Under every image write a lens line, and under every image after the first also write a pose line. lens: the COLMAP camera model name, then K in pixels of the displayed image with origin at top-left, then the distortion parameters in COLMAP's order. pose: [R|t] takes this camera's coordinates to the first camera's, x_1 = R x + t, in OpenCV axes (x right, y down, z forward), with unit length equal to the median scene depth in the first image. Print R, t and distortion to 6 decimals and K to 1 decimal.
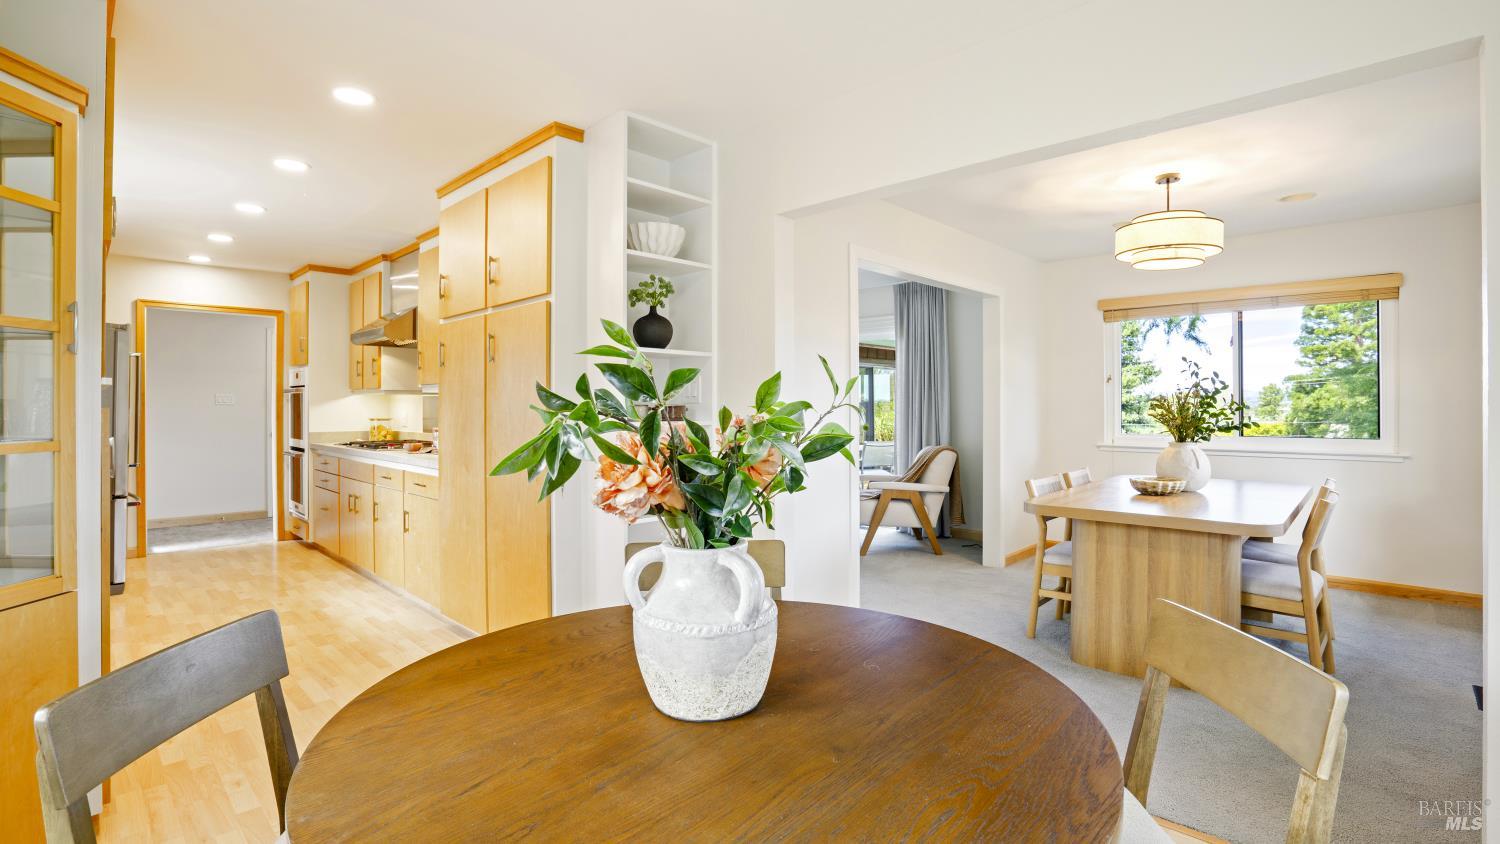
lens RADIAL K [[689.5, 0, 750.3], [0, 689.5, 412.9], [0, 0, 1]] dist [-0.045689, 0.004979]
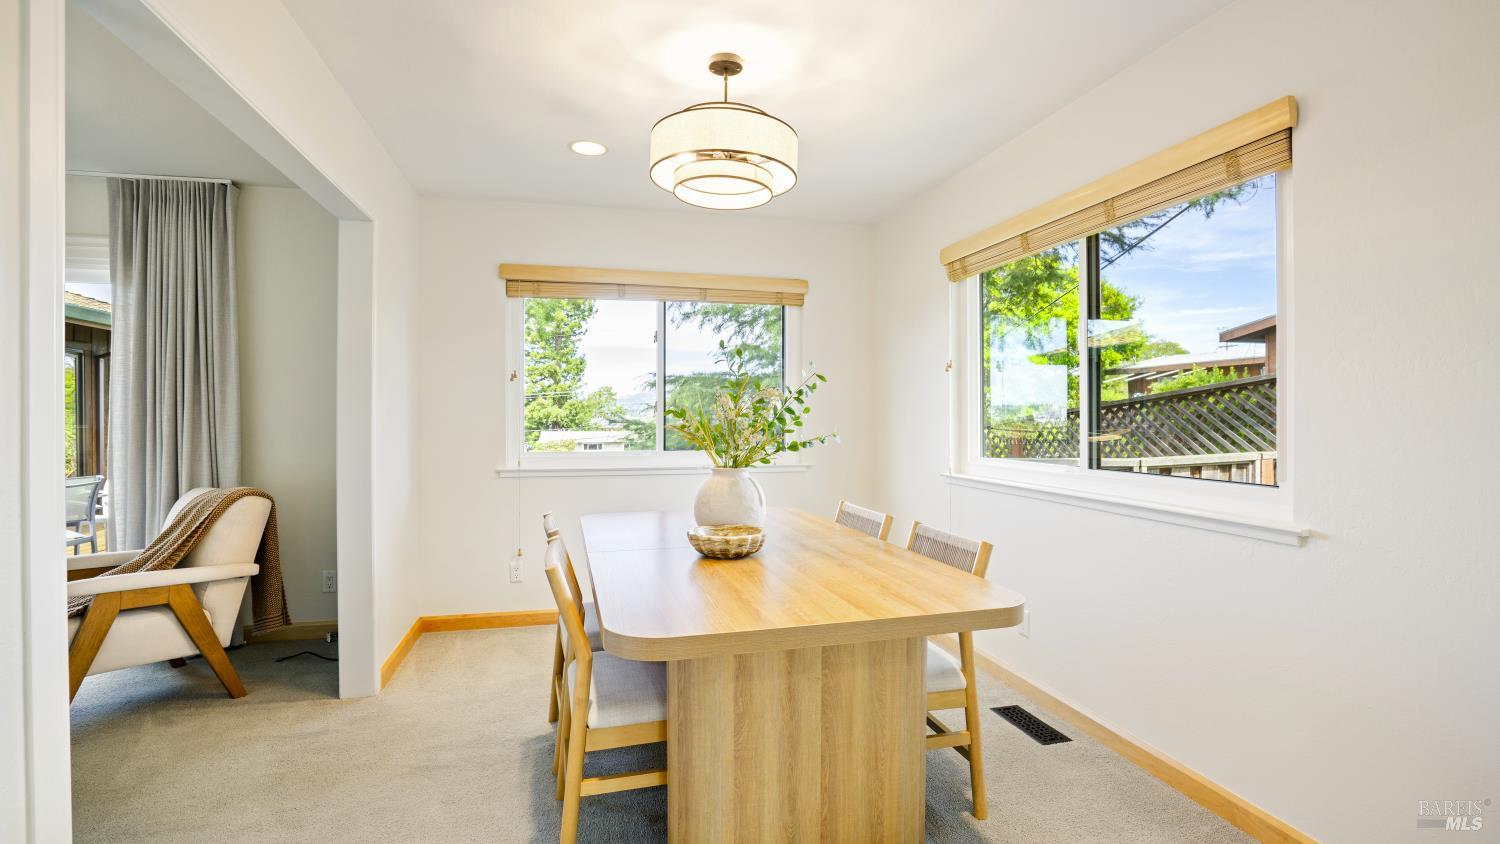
lens RADIAL K [[689.5, 0, 756.3], [0, 689.5, 420.6], [0, 0, 1]] dist [-0.045689, 0.004979]
pose [[0.518693, -0.004941, 0.854946, 0.045591], [0.008577, 0.999963, 0.000575, -0.002372], [-0.854917, 0.007034, 0.518716, 0.409451]]
